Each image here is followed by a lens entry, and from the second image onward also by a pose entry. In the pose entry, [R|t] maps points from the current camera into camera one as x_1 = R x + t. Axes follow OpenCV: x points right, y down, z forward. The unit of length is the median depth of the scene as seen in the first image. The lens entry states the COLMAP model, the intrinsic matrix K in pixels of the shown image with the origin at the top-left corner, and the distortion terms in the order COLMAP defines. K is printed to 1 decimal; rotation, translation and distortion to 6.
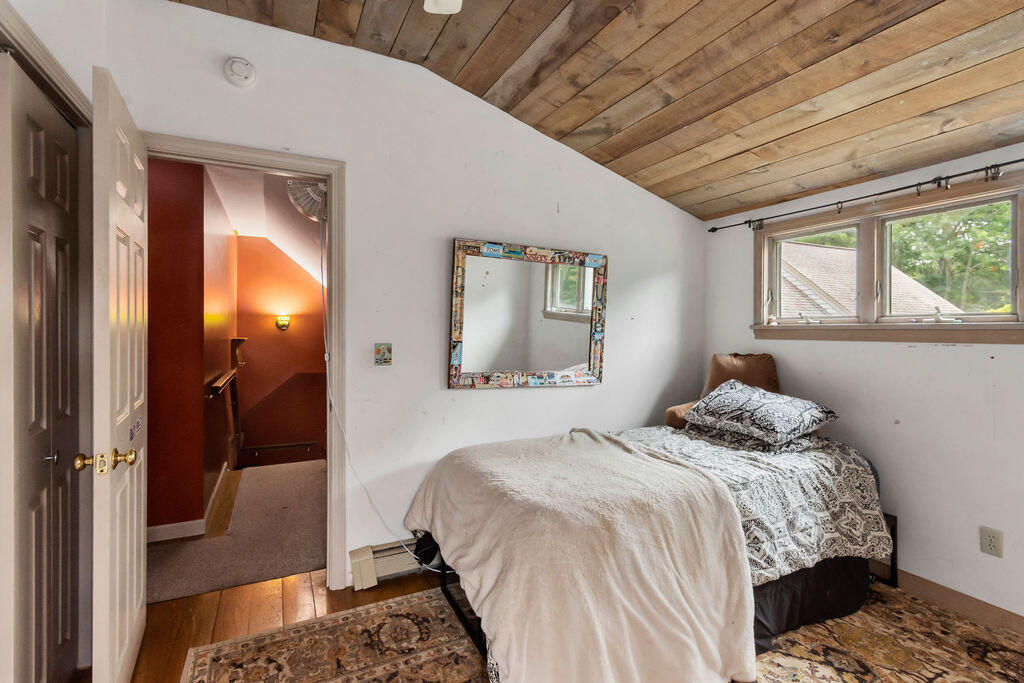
lens RADIAL K [[466.7, 0, 520.3], [0, 466.7, 336.1], [0, 0, 1]] dist [0.000527, 0.000190]
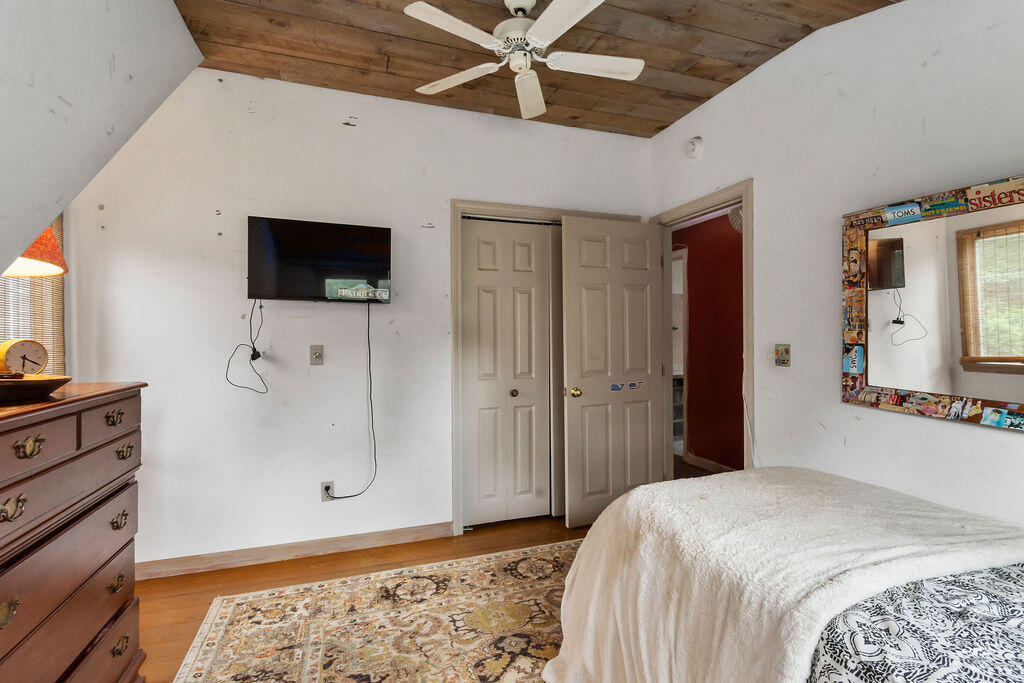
lens RADIAL K [[466.7, 0, 520.3], [0, 466.7, 336.1], [0, 0, 1]] dist [0.000527, 0.000190]
pose [[-0.100381, 0.003685, -0.994942, 0.708665], [0.004082, 0.999986, 0.003291, -0.007180], [0.994941, -0.003731, -0.100395, 0.521053]]
